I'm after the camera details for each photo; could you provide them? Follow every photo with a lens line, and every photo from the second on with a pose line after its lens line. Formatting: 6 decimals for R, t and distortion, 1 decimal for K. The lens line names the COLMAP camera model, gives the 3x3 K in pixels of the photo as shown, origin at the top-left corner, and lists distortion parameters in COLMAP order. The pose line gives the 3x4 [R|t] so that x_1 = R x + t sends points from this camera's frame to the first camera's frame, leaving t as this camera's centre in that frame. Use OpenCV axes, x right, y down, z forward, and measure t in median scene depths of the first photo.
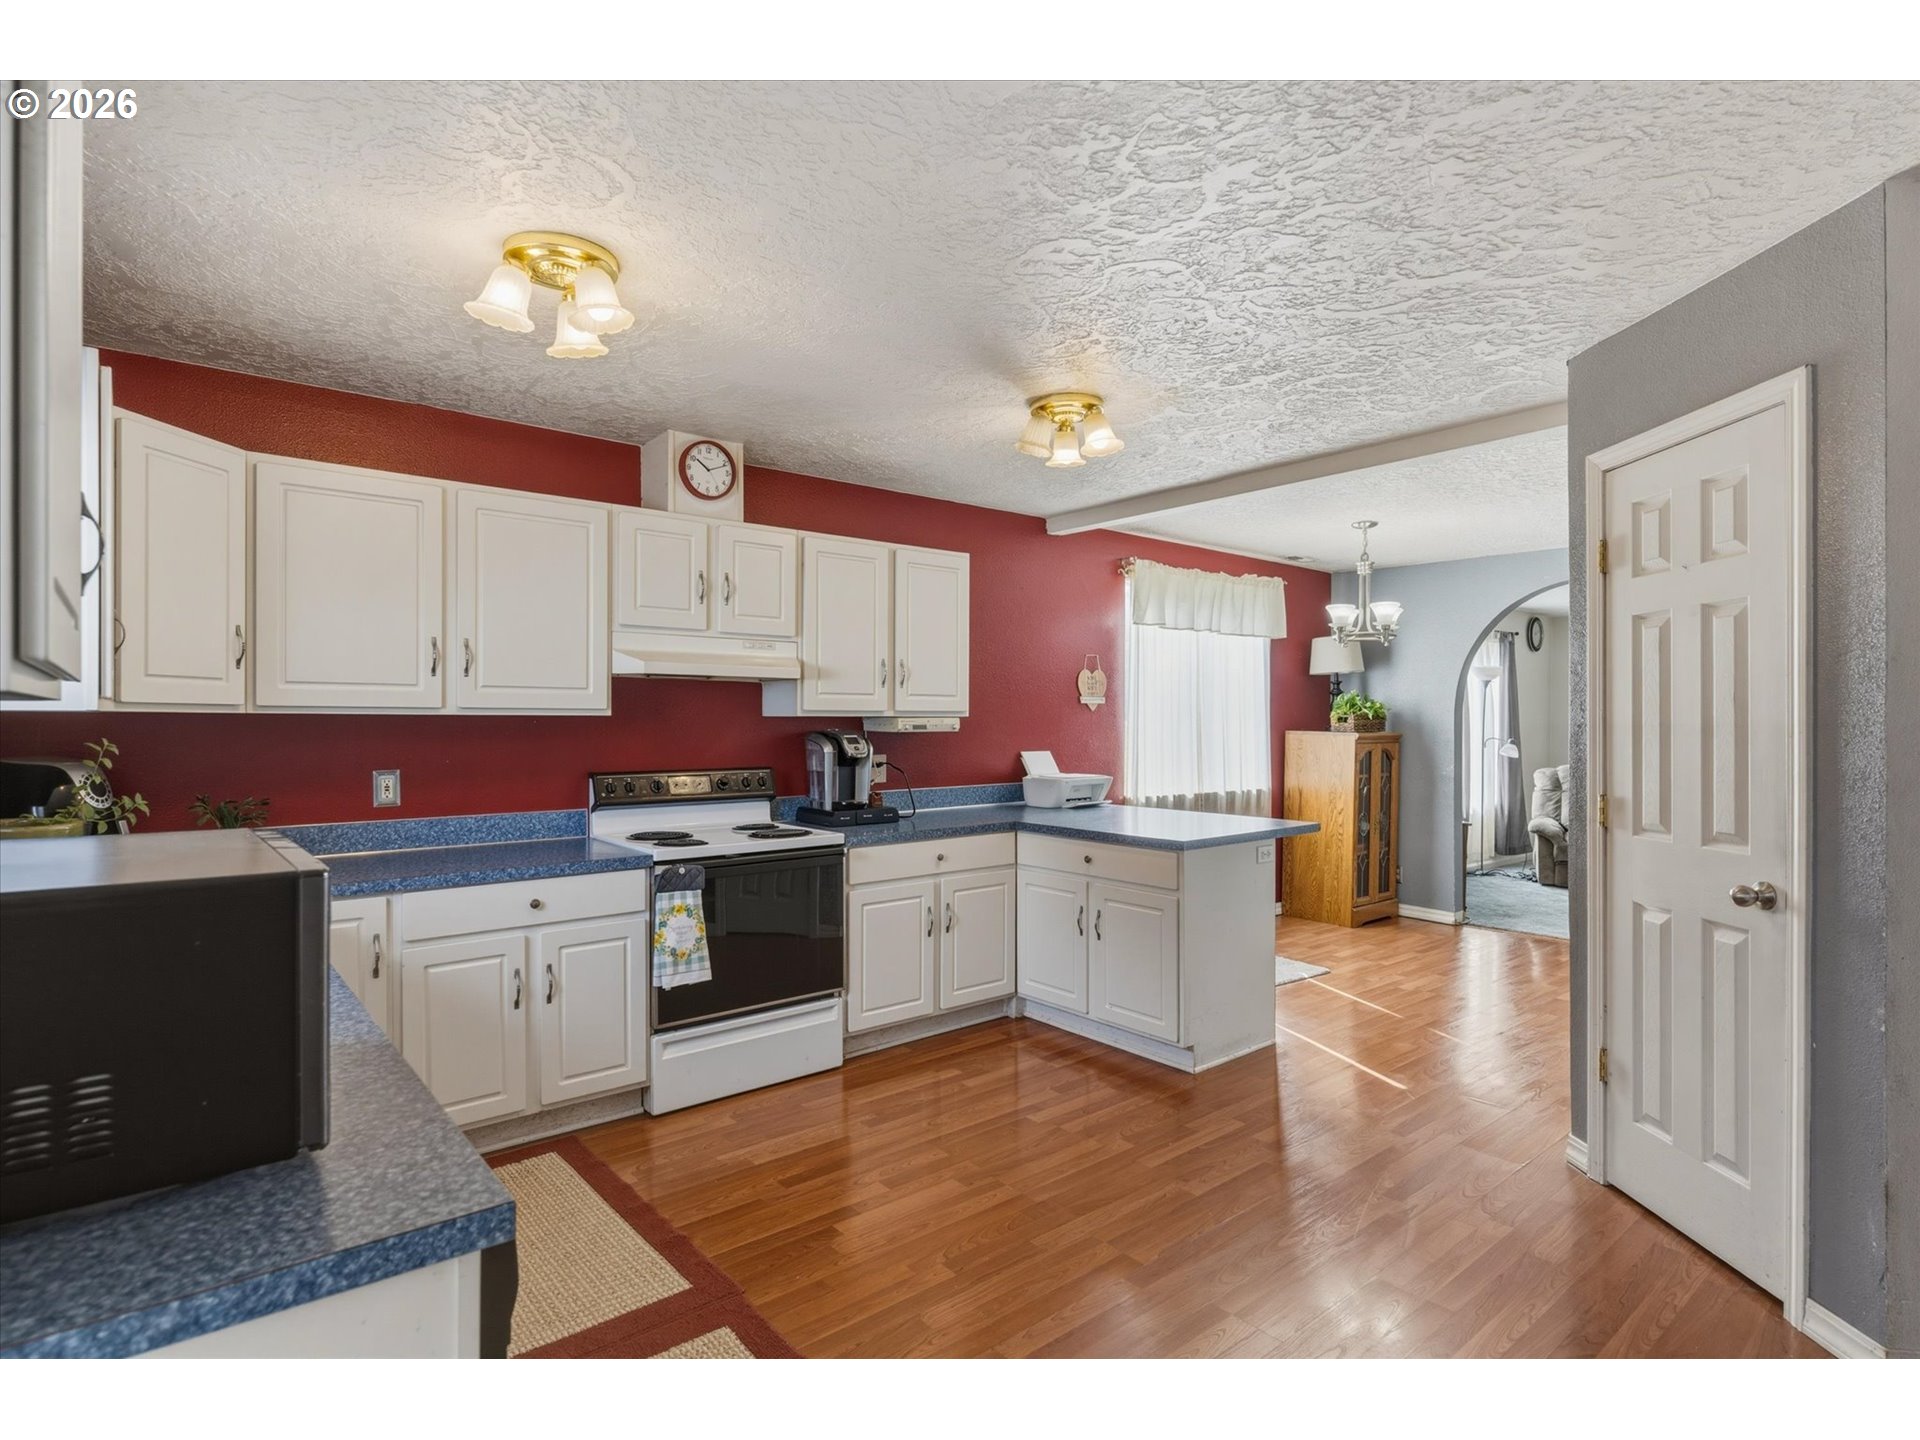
lens RADIAL K [[977.6, 0, 965.5], [0, 977.6, 726.5], [0, 0, 1]] dist [0.000349, 0.001533]
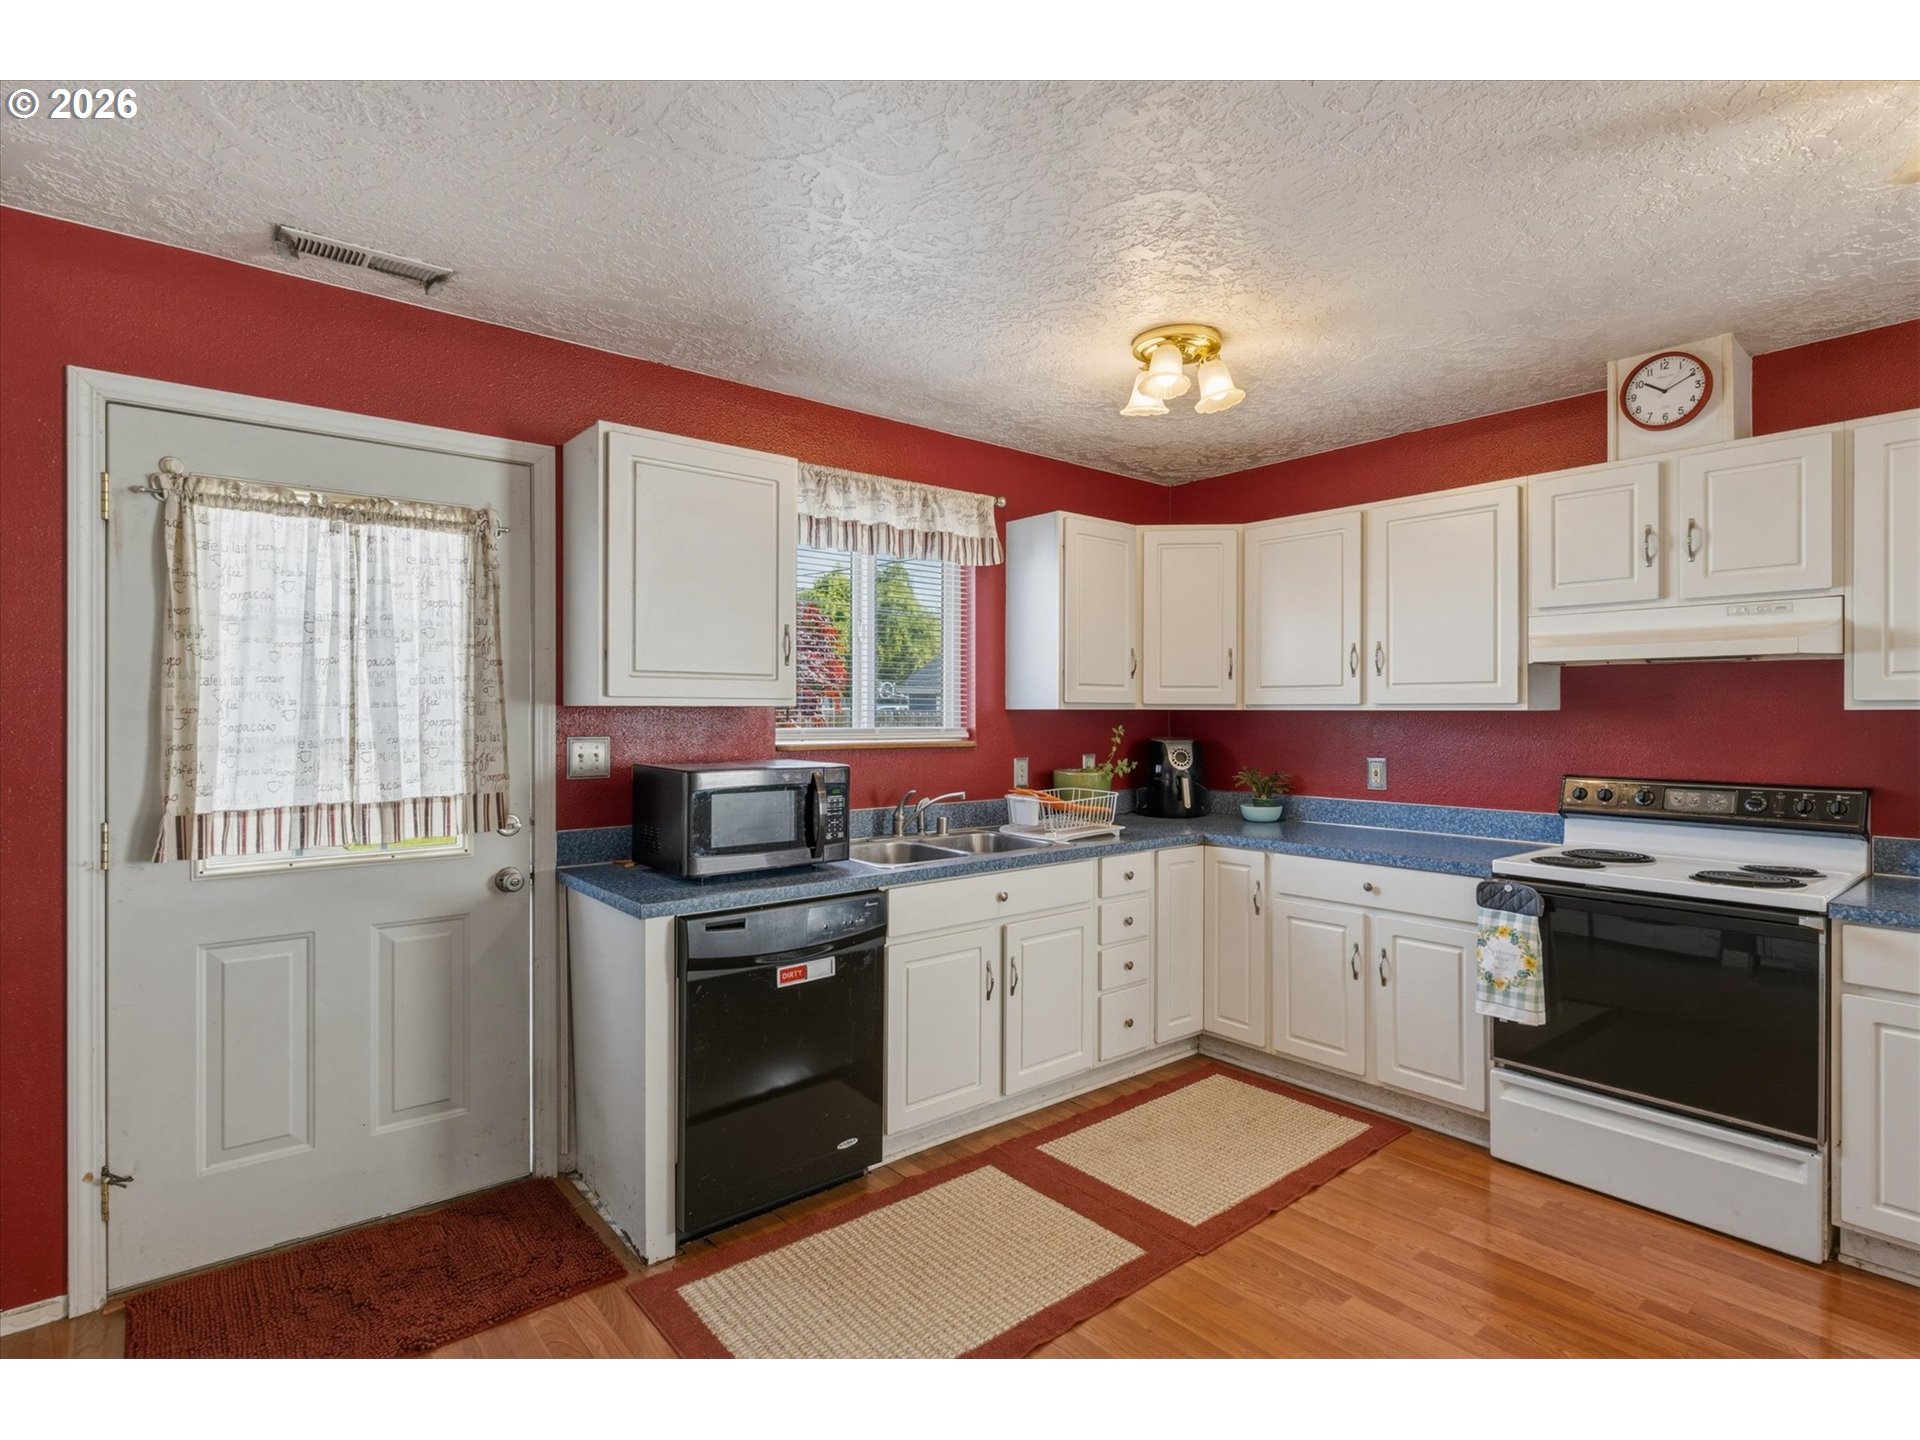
lens RADIAL K [[977.6, 0, 953.7], [0, 977.6, 713.2], [0, 0, 1]] dist [0.000349, 0.001533]
pose [[-0.003320, -0.001052, -0.999994, 0.454043], [-0.007332, 0.999973, -0.001027, -0.003167], [0.999968, 0.007329, -0.003327, 0.395246]]
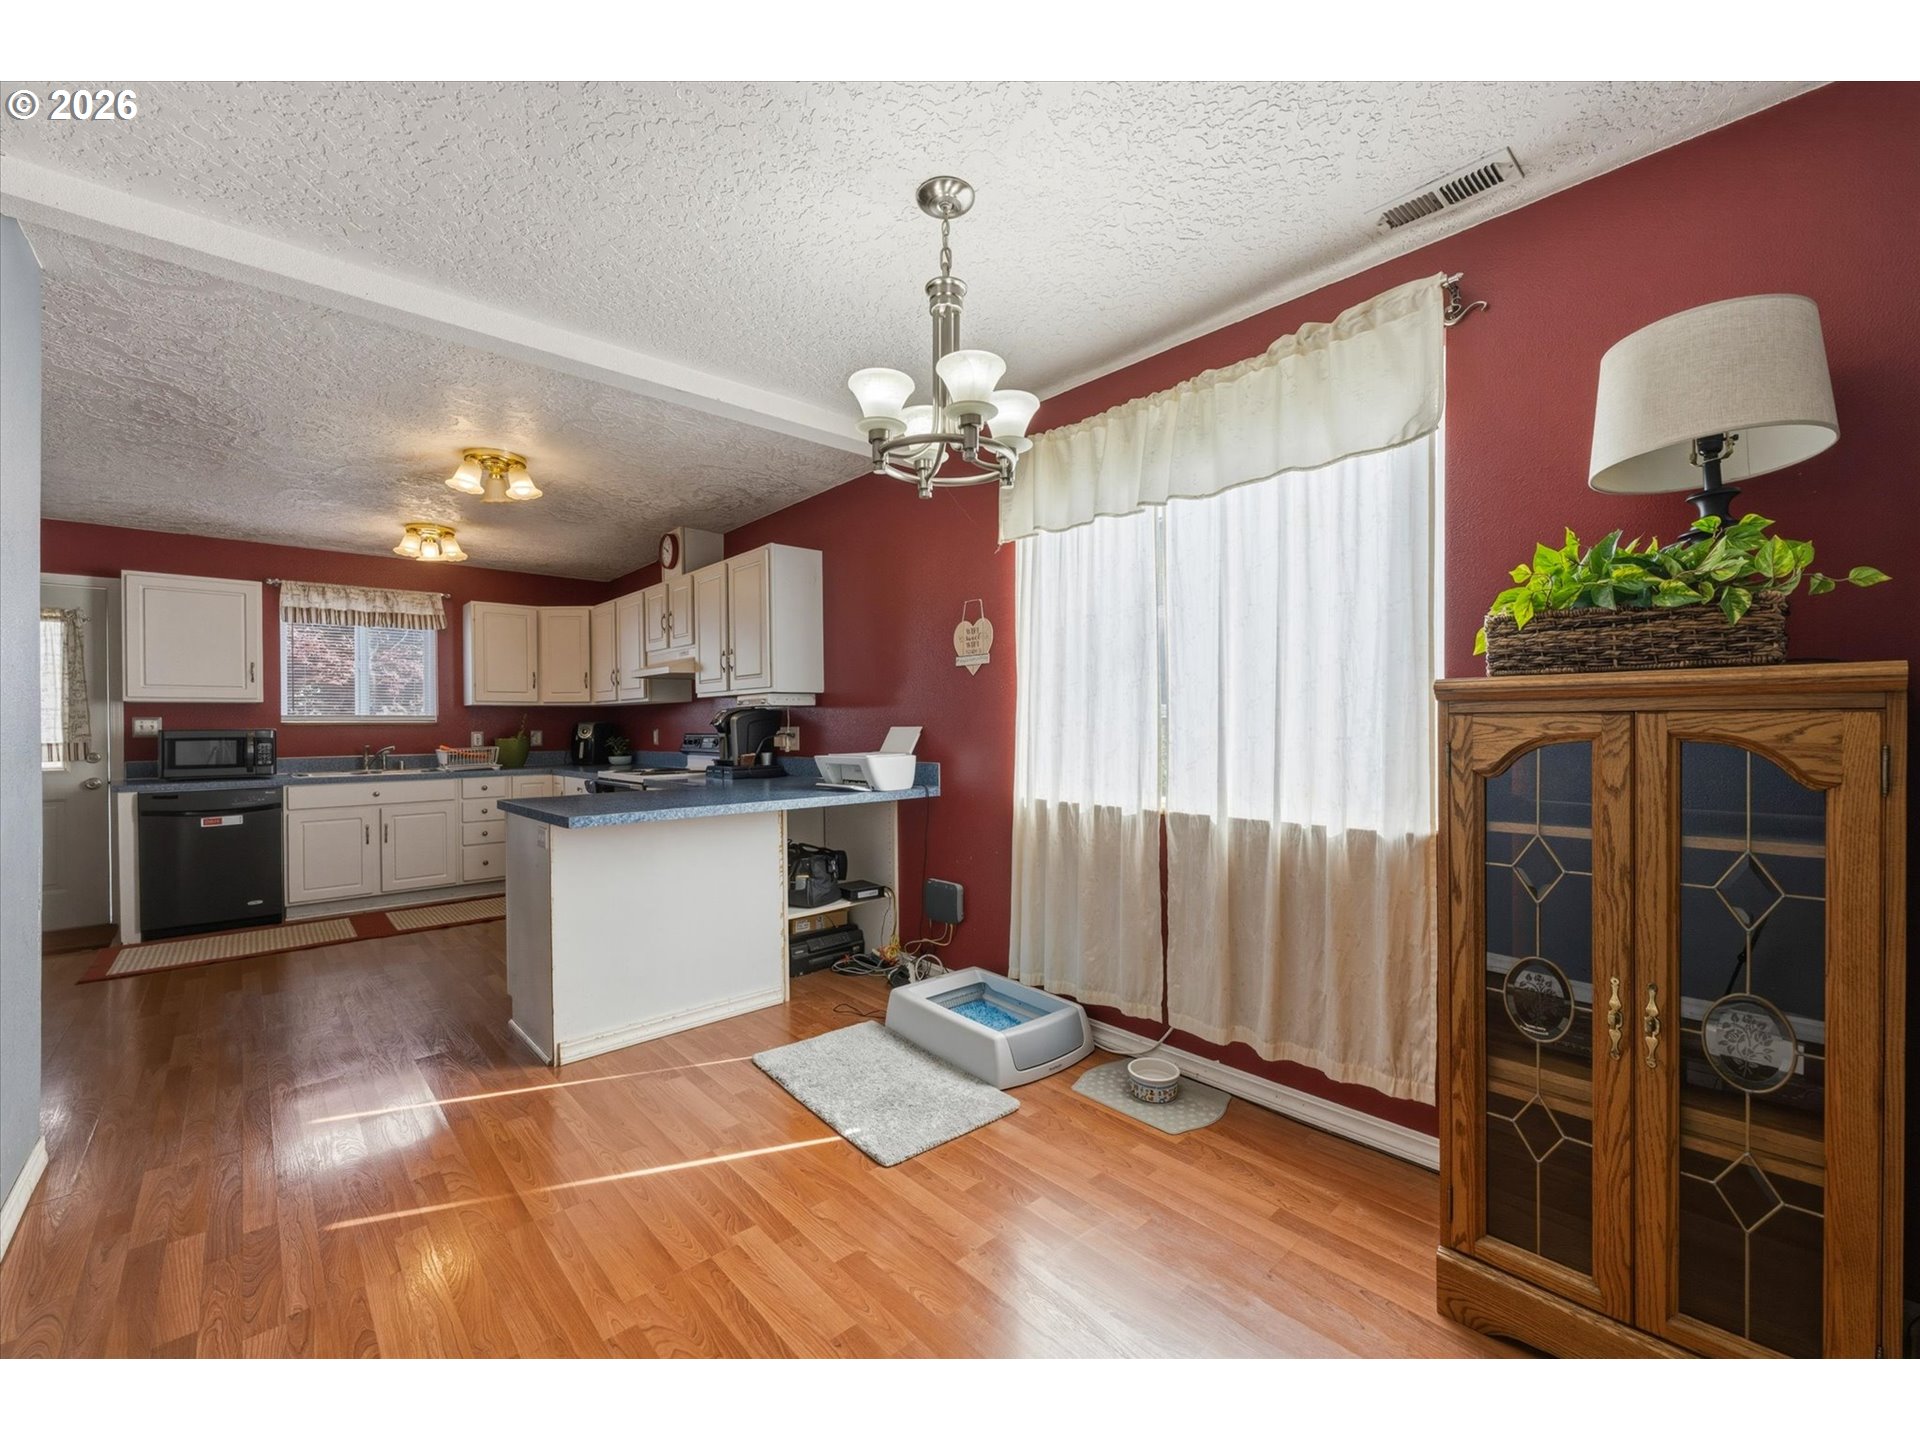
lens RADIAL K [[786.2, 0, 967.8], [0, 786.2, 728.1], [0, 0, 1]] dist [-0.003350, 0.000584]
pose [[0.049349, 0.001879, -0.998780, 0.973913], [0.002798, 0.999994, 0.002020, 0.031839], [0.998778, -0.002894, 0.049343, 1.282057]]
